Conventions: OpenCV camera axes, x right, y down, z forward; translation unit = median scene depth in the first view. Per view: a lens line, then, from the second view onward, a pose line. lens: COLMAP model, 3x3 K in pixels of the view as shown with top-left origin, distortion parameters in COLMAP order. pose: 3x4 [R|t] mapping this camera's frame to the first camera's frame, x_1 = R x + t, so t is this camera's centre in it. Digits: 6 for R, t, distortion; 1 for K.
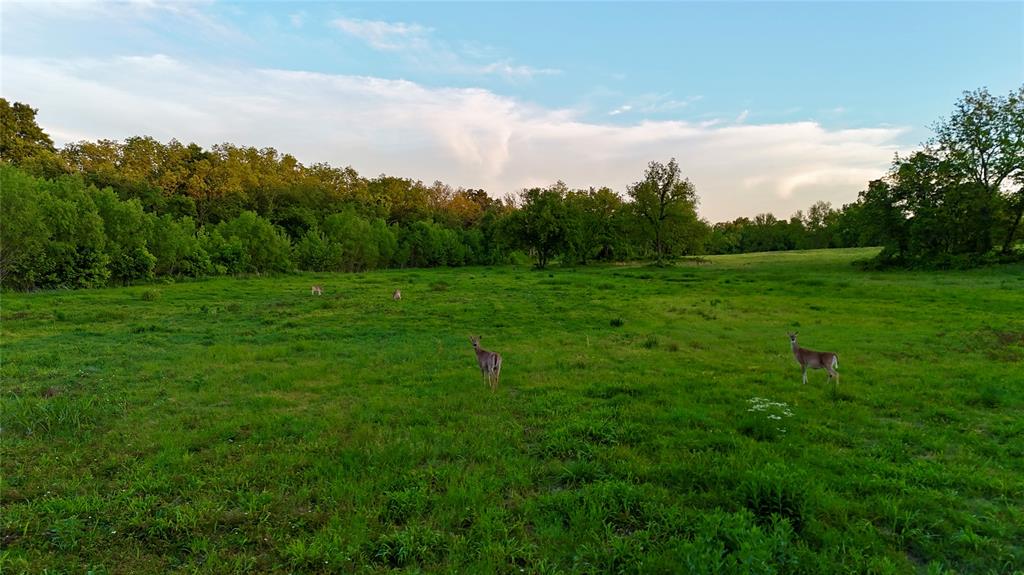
lens RADIAL K [[720.6, 0, 515.2], [0, 720.6, 281.6], [0, 0, 1]] dist [0.025200, -0.003698]
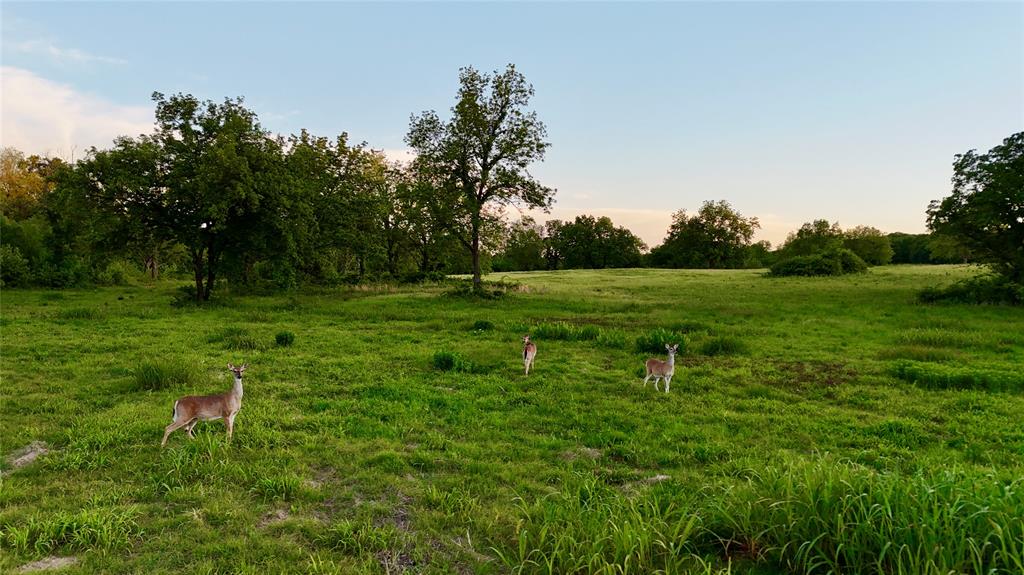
lens RADIAL K [[720.6, 0, 515.2], [0, 720.6, 285.2], [0, 0, 1]] dist [0.025200, -0.003698]
pose [[0.878287, 0.006459, 0.478090, -0.001813], [0.003877, 0.999780, -0.020629, -0.012786], [-0.478118, 0.019971, 0.878069, 0.422193]]
